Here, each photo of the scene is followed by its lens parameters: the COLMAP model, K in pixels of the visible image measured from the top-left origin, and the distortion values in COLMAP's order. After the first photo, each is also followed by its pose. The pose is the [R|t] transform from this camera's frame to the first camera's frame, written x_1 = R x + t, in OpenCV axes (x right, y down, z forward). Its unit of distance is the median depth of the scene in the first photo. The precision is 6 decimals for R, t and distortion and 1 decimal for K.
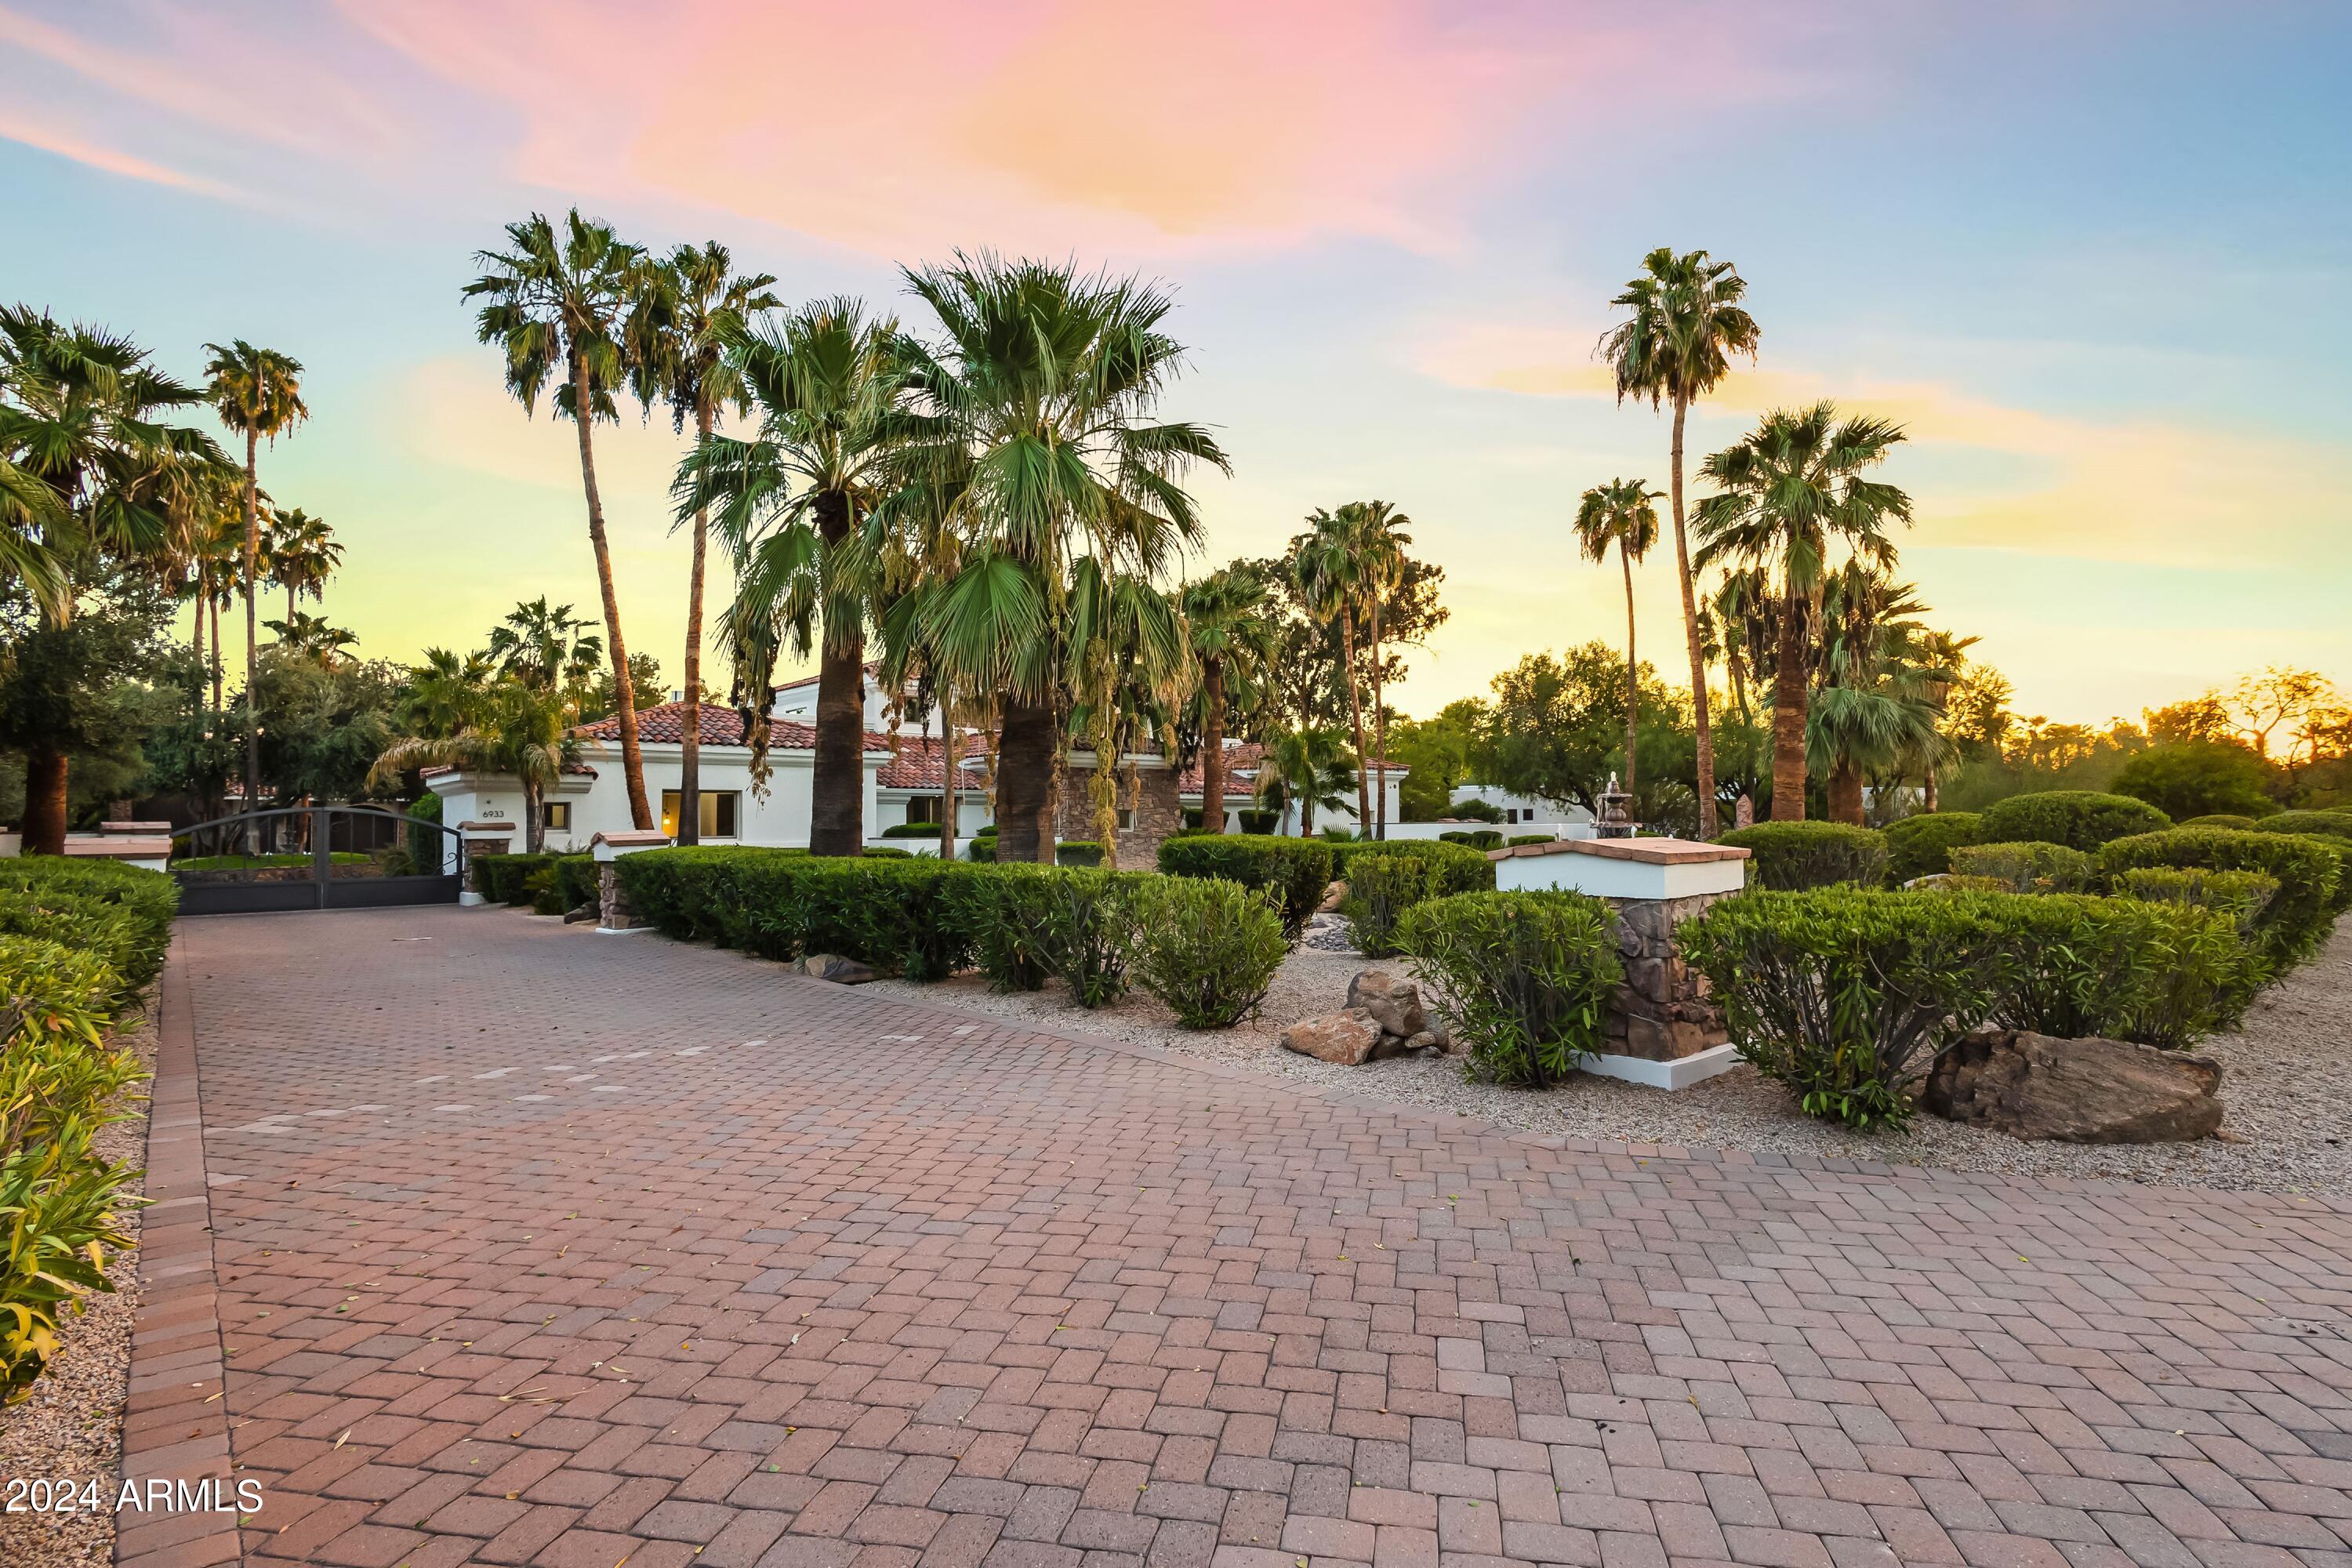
lens RADIAL K [[1040.1, 0, 1176.6], [0, 1040.1, 762.5], [0, 0, 1]] dist [0.002664, 0.000491]
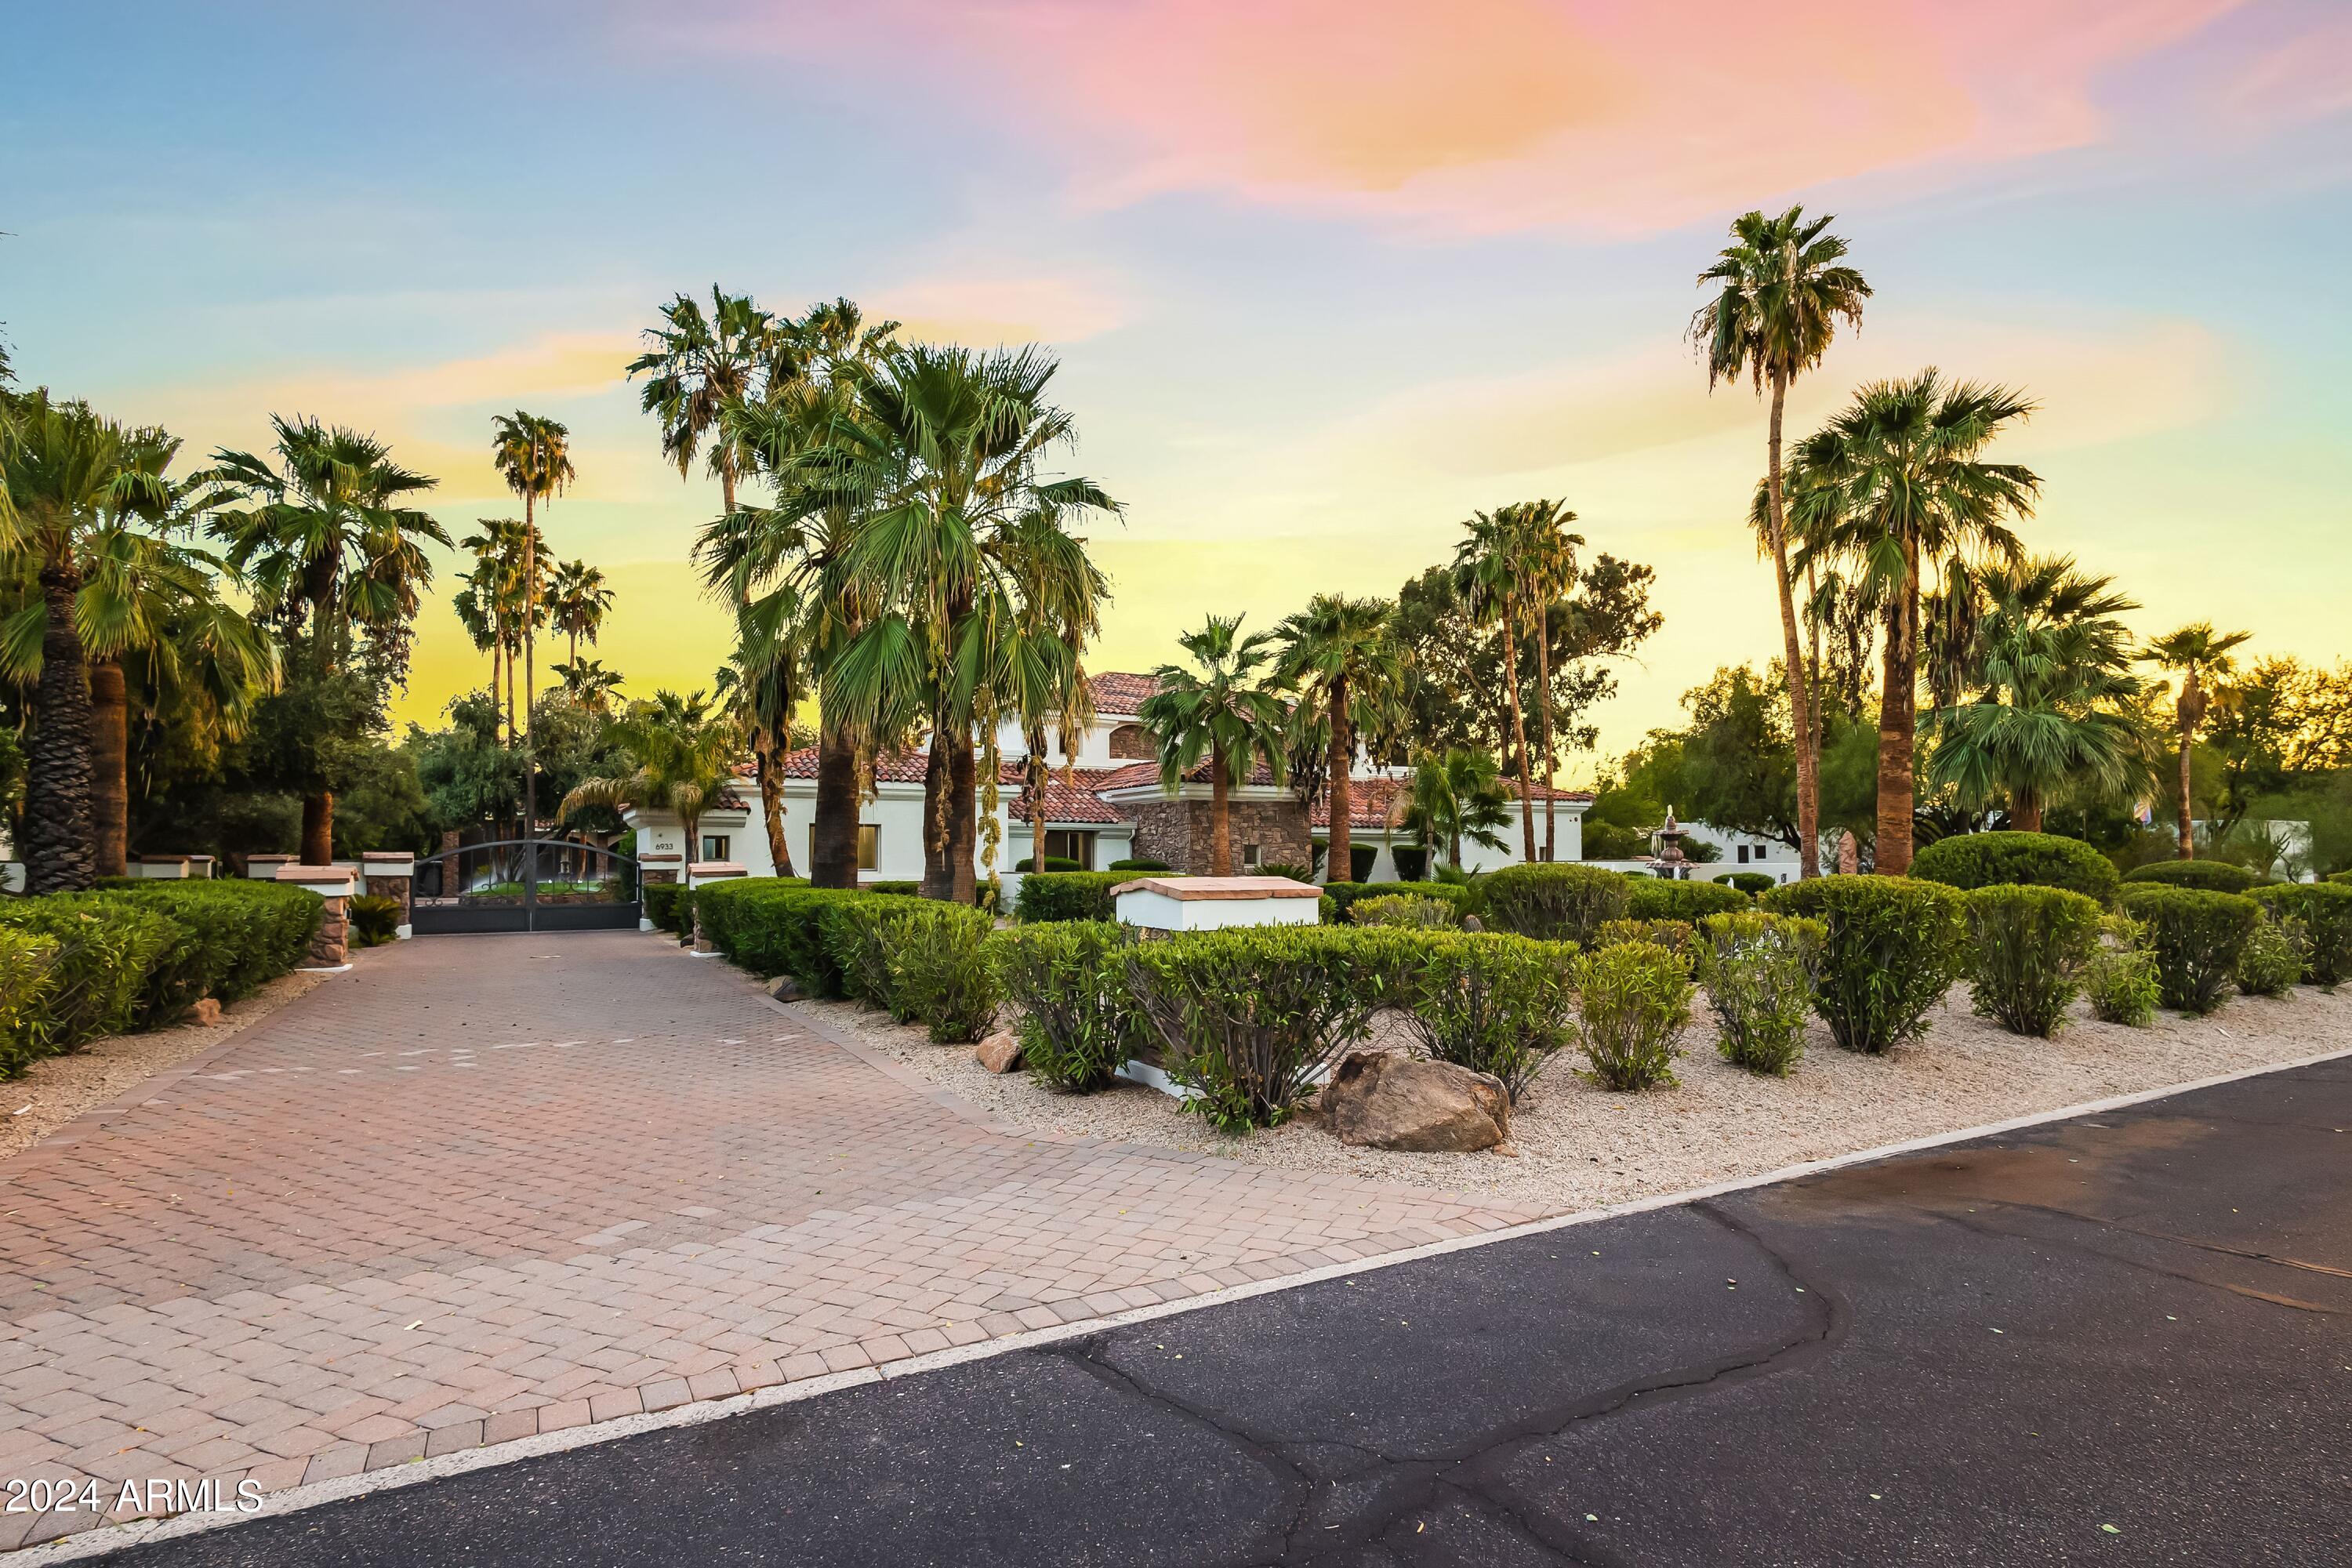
lens RADIAL K [[1148.0, 0, 1176.0], [0, 1148.0, 784.0], [0, 0, 1]] dist [0.004556, 0.000401]
pose [[0.973169, -0.008176, -0.229945, 0.121110], [0.006738, 0.999953, -0.007038, -0.002926], [0.229992, 0.005300, 0.973178, -0.033719]]
